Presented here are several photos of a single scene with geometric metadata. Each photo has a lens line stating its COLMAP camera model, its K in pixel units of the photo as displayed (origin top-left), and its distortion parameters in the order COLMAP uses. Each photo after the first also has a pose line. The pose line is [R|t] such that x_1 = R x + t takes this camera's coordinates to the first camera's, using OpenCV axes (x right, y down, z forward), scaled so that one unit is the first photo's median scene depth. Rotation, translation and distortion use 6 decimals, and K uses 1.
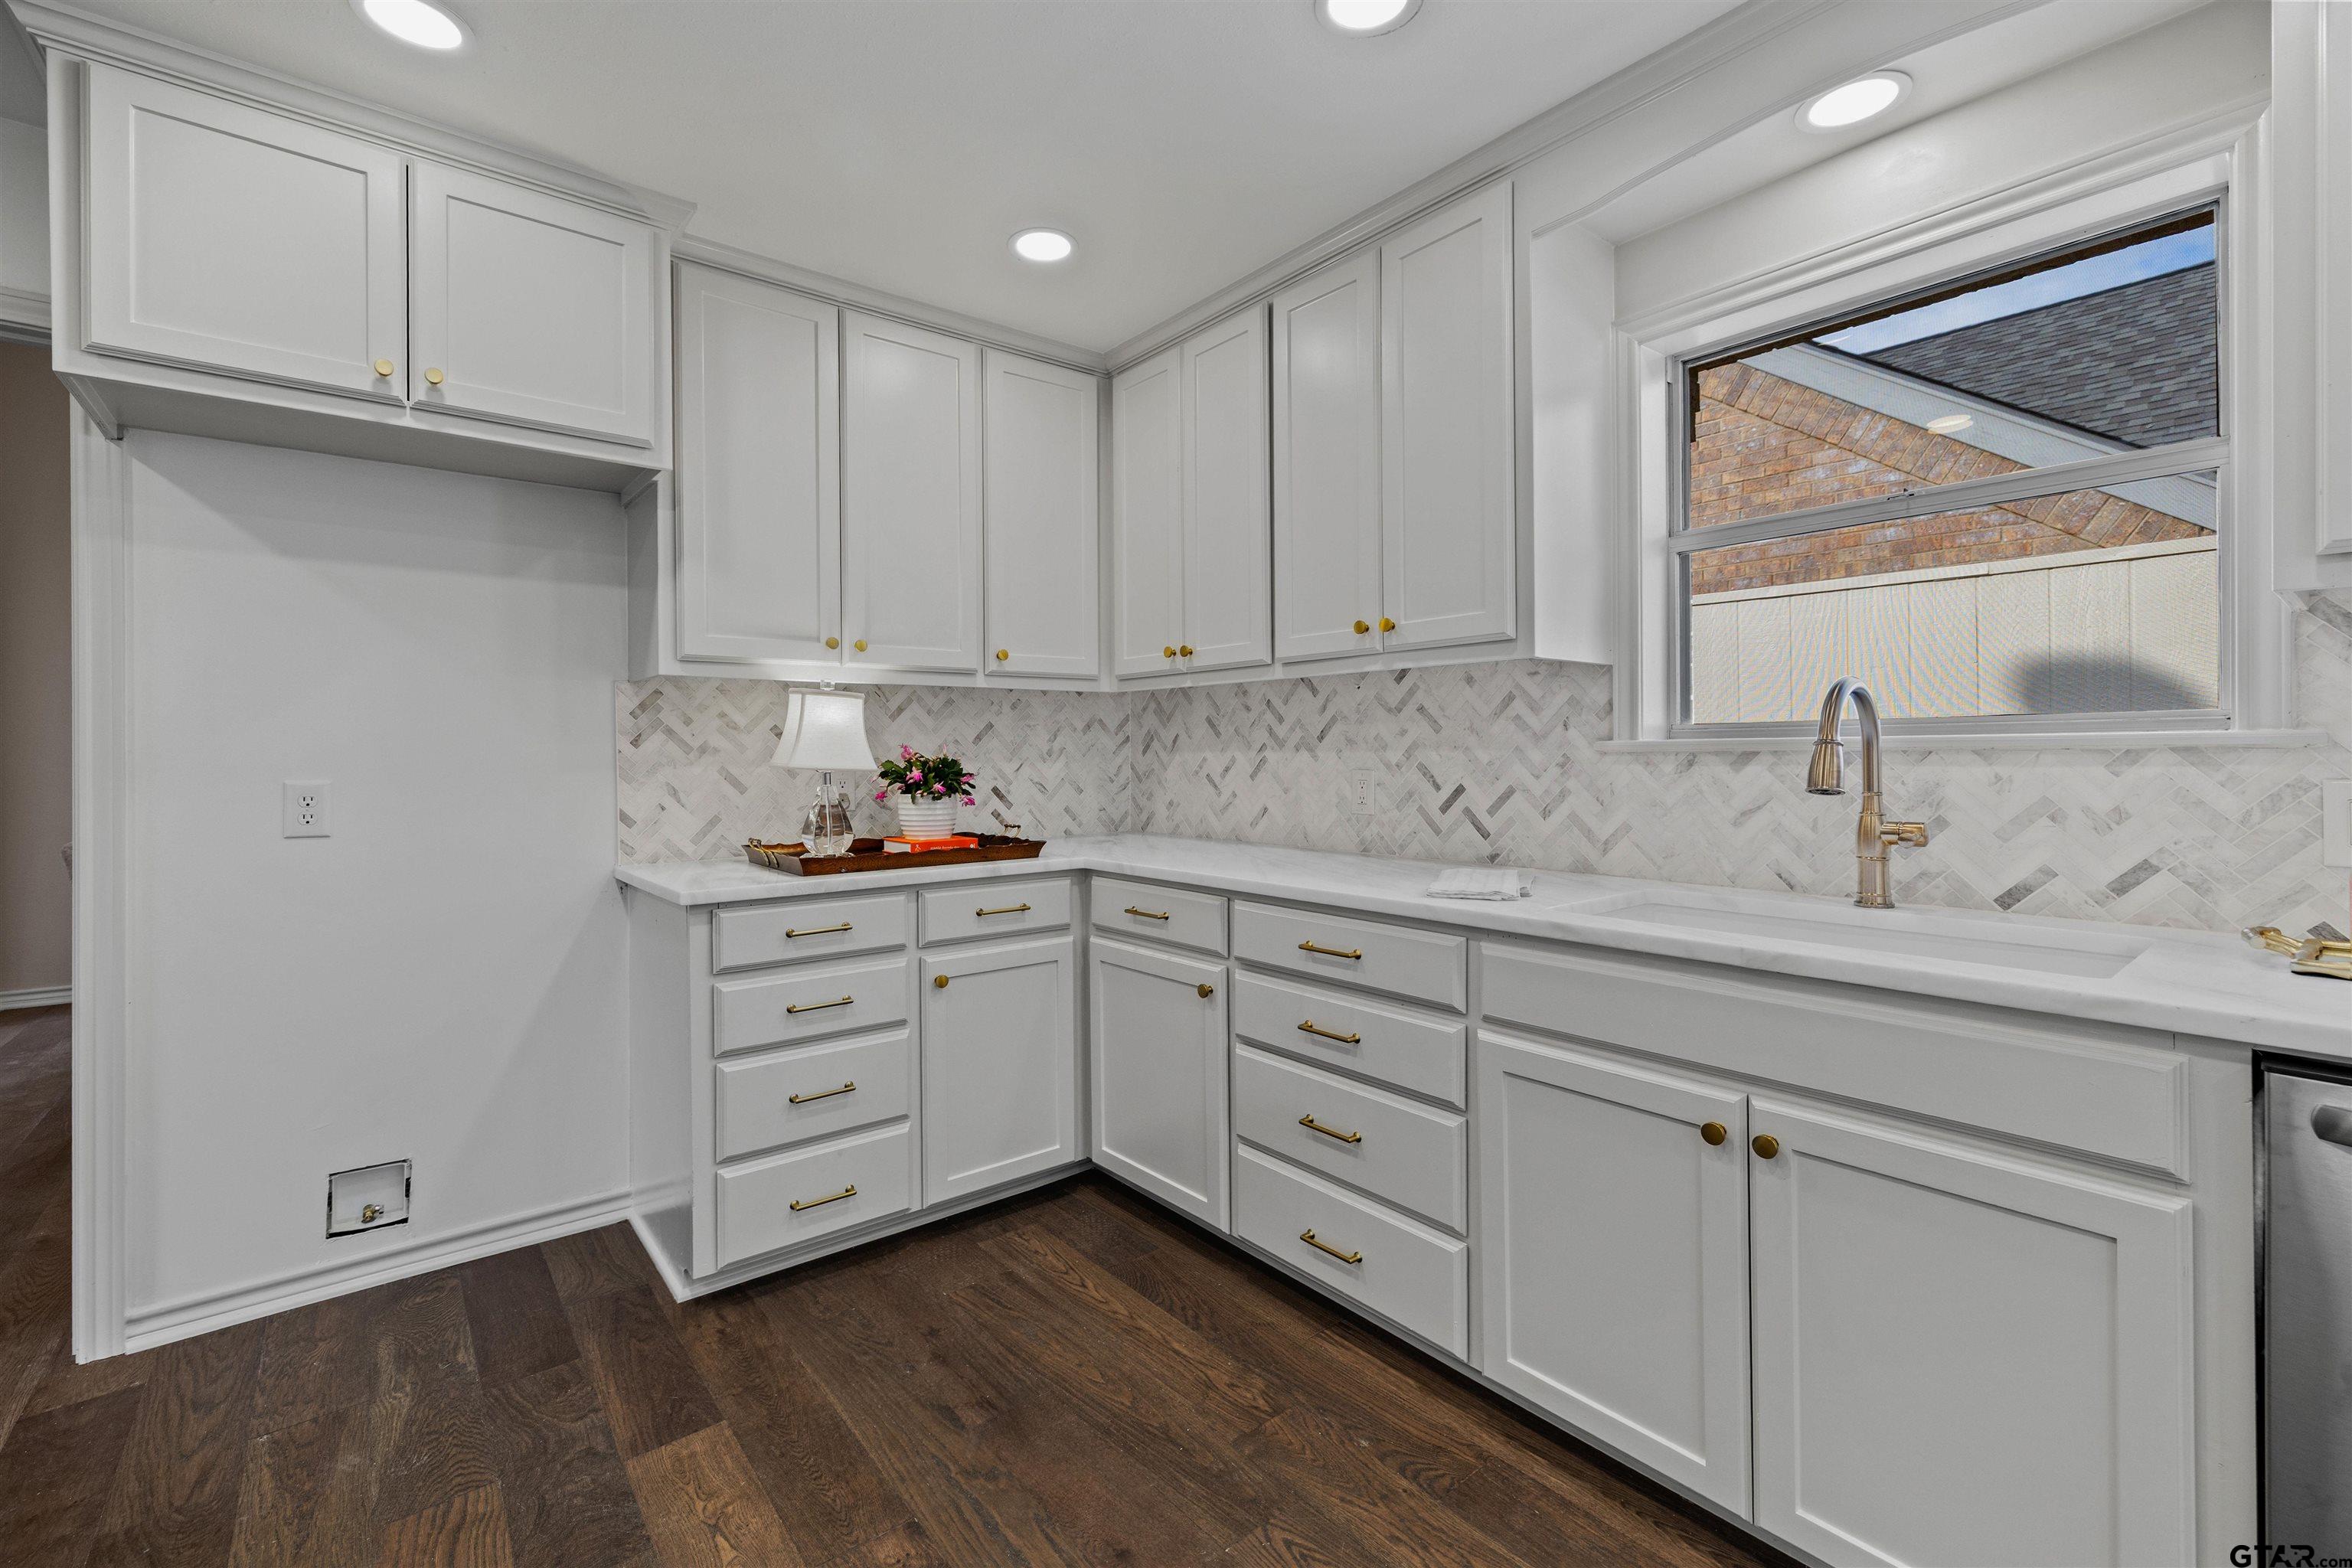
lens RADIAL K [[1003.8, 0, 1166.8], [0, 1003.8, 772.3], [0, 0, 1]] dist [-0.000465, -0.000099]
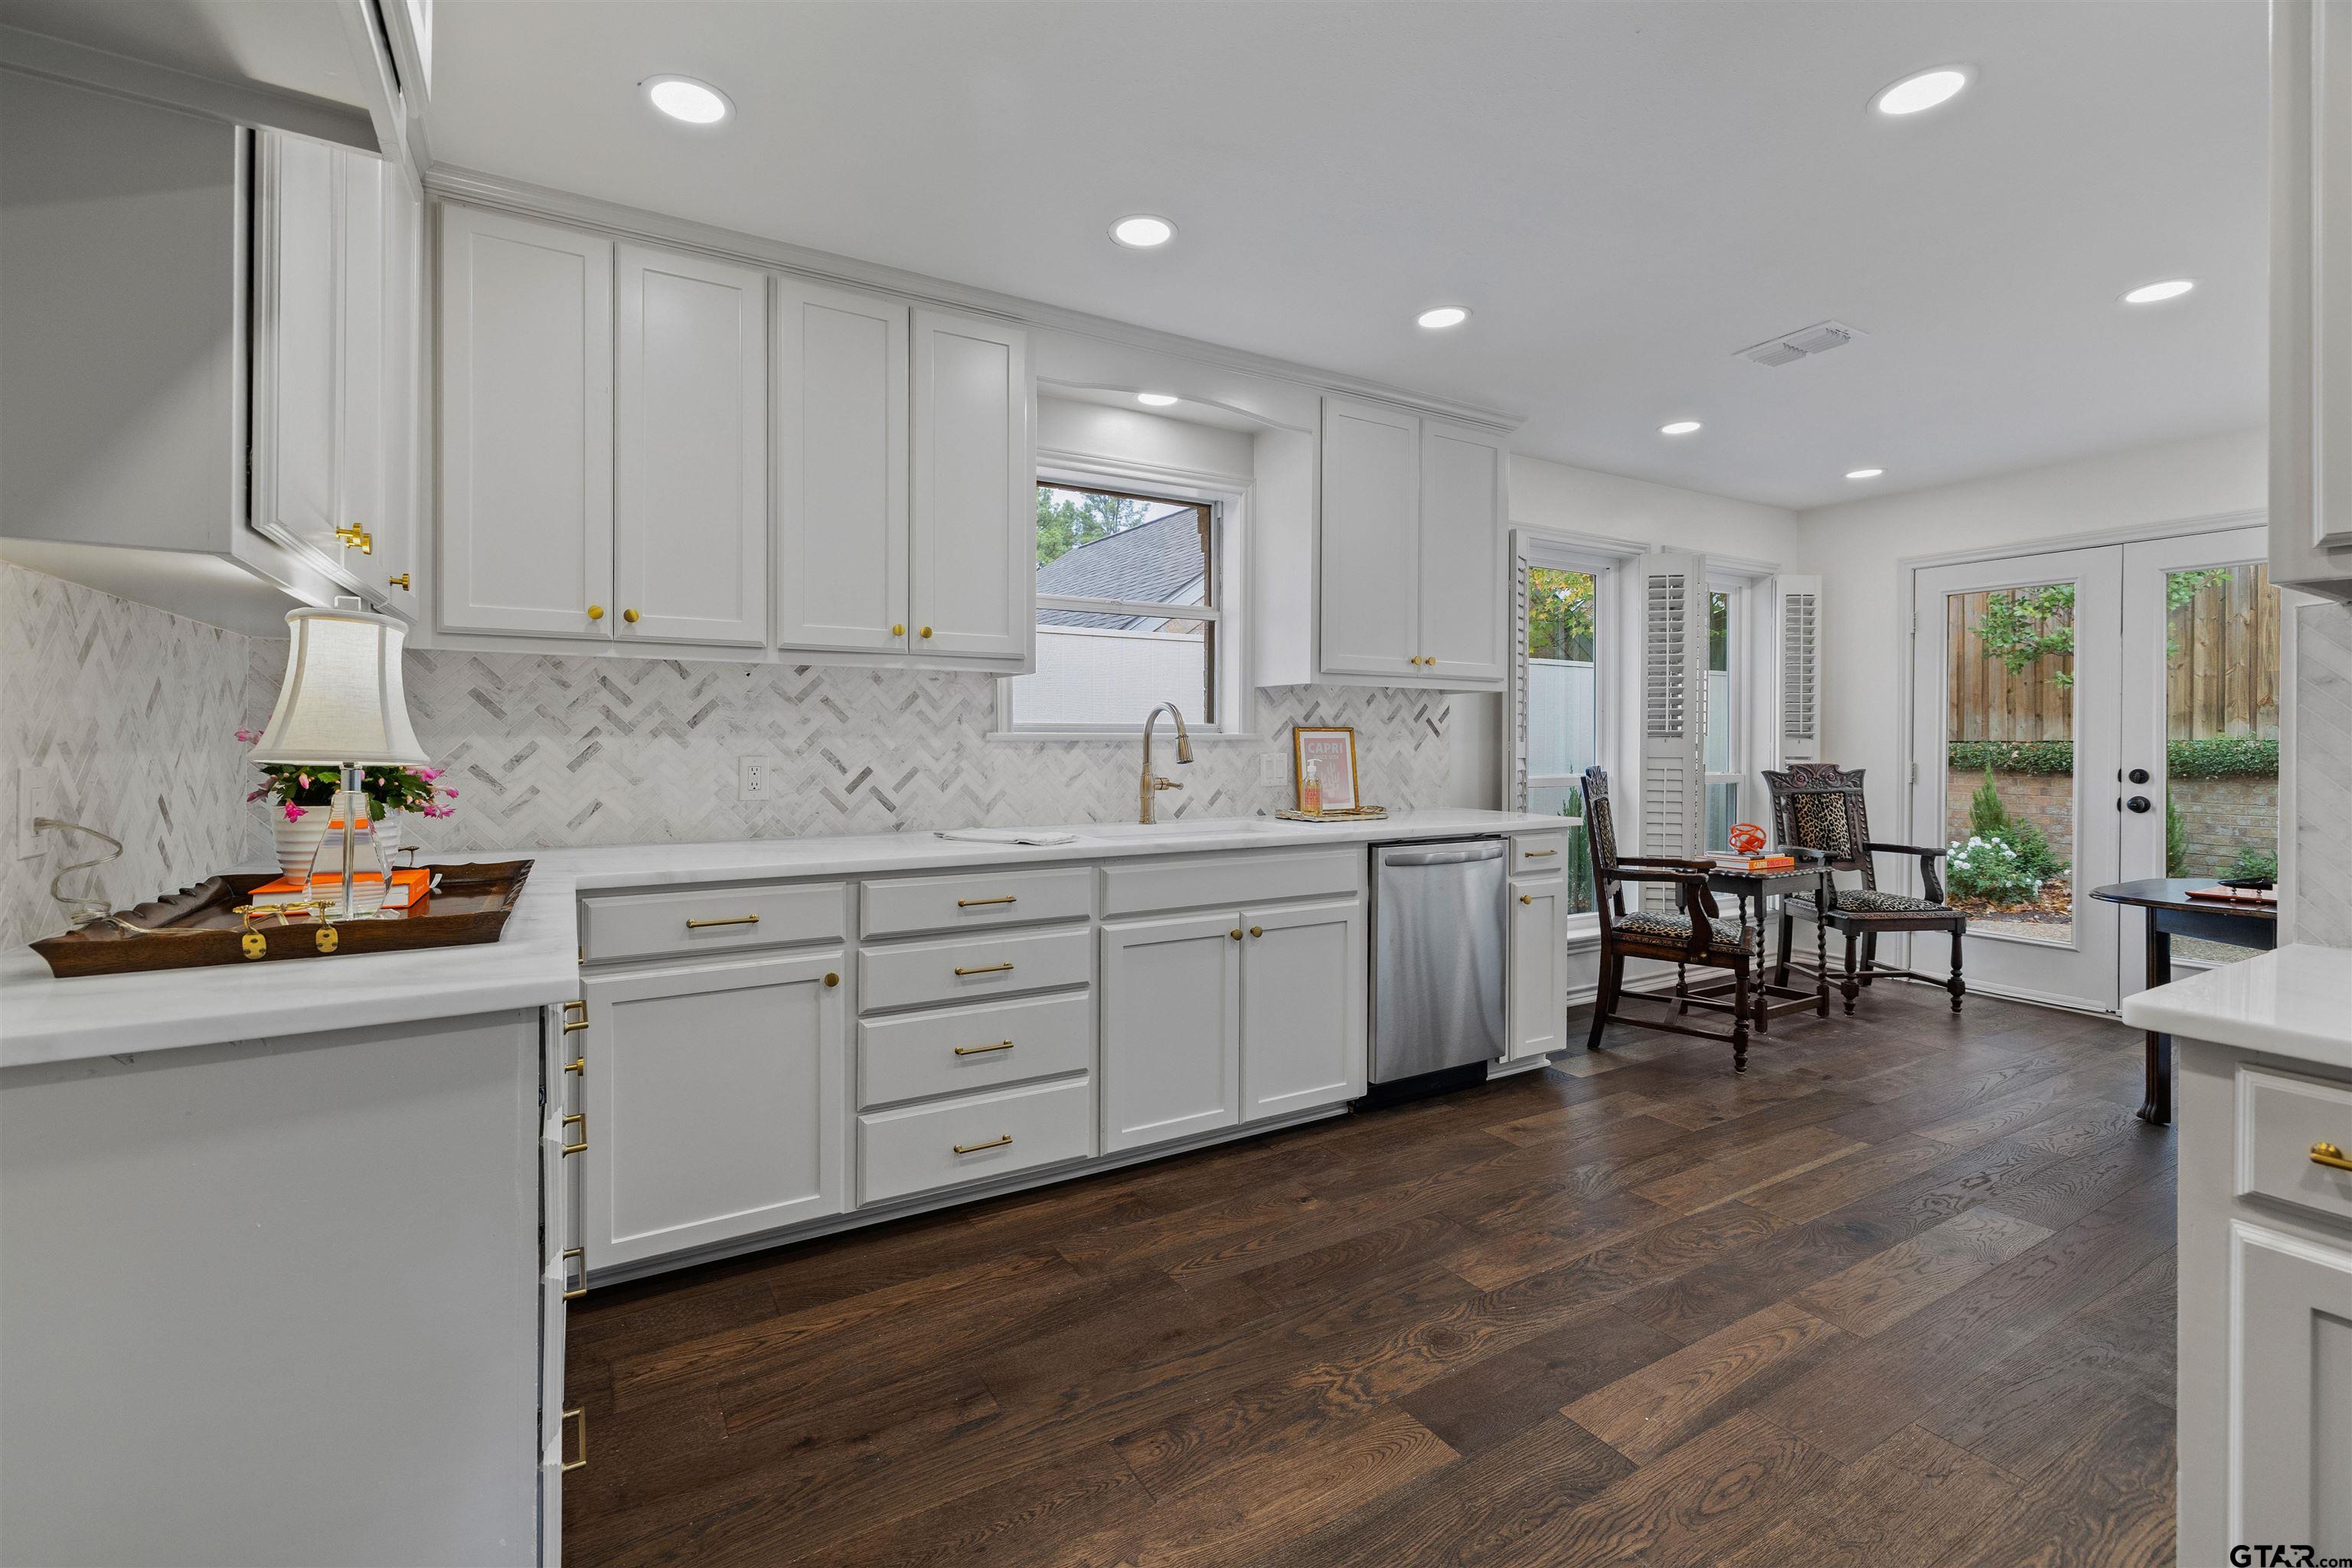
lens RADIAL K [[1003.8, 0, 1166.8], [0, 1003.8, 772.3], [0, 0, 1]] dist [-0.000465, -0.000099]
pose [[0.152182, -0.026672, 0.987993, -0.832494], [0.013863, 0.999595, 0.024850, -0.006490], [-0.988255, 0.009915, 0.152490, 0.489080]]
